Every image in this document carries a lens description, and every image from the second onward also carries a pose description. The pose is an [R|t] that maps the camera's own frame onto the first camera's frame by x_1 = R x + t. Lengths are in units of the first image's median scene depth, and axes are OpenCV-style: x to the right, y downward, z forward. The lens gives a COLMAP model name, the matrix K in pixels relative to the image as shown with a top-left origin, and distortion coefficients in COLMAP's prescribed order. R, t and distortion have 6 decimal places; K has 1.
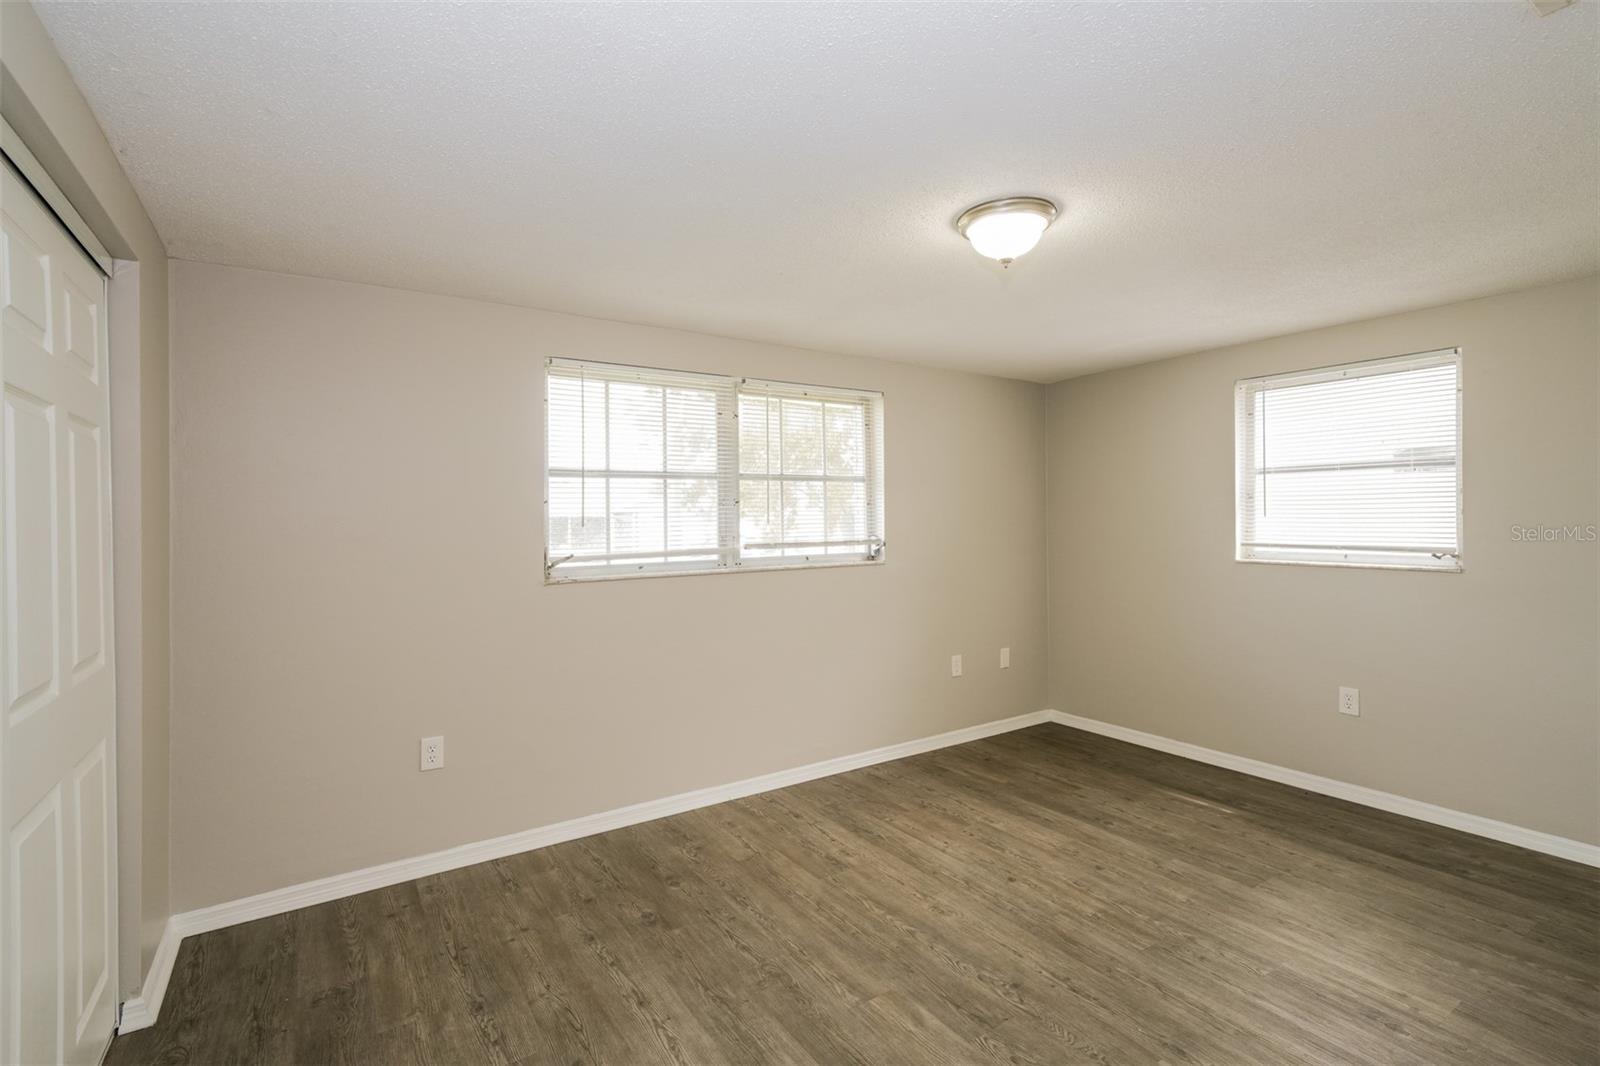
lens RADIAL K [[725.0, 0, 804.2], [0, 725.0, 545.8], [0, 0, 1]] dist [0.010258, 0.000629]
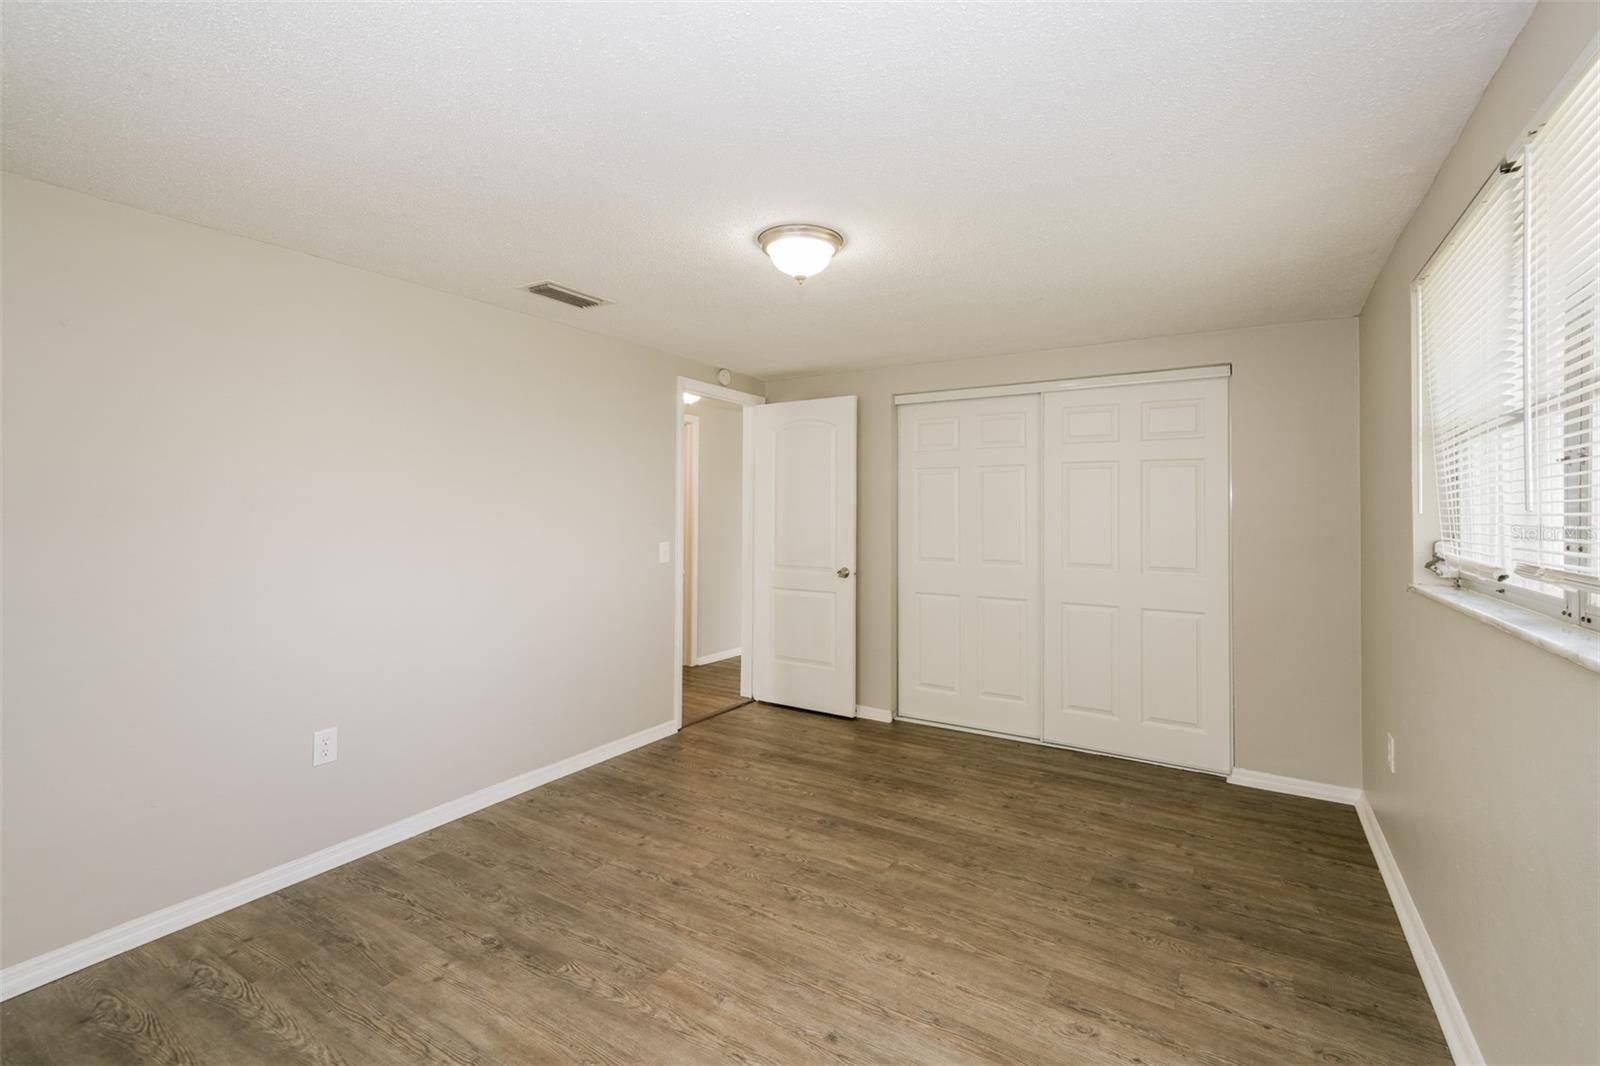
lens RADIAL K [[701.7, 0, 807.3], [0, 701.7, 547.0], [0, 0, 1]] dist [0.016050, 0.000341]
pose [[-0.906750, 0.027802, -0.420752, 0.667494], [-0.010670, 0.995992, 0.088806, -0.060789], [0.421534, 0.085015, -0.902819, 1.812721]]
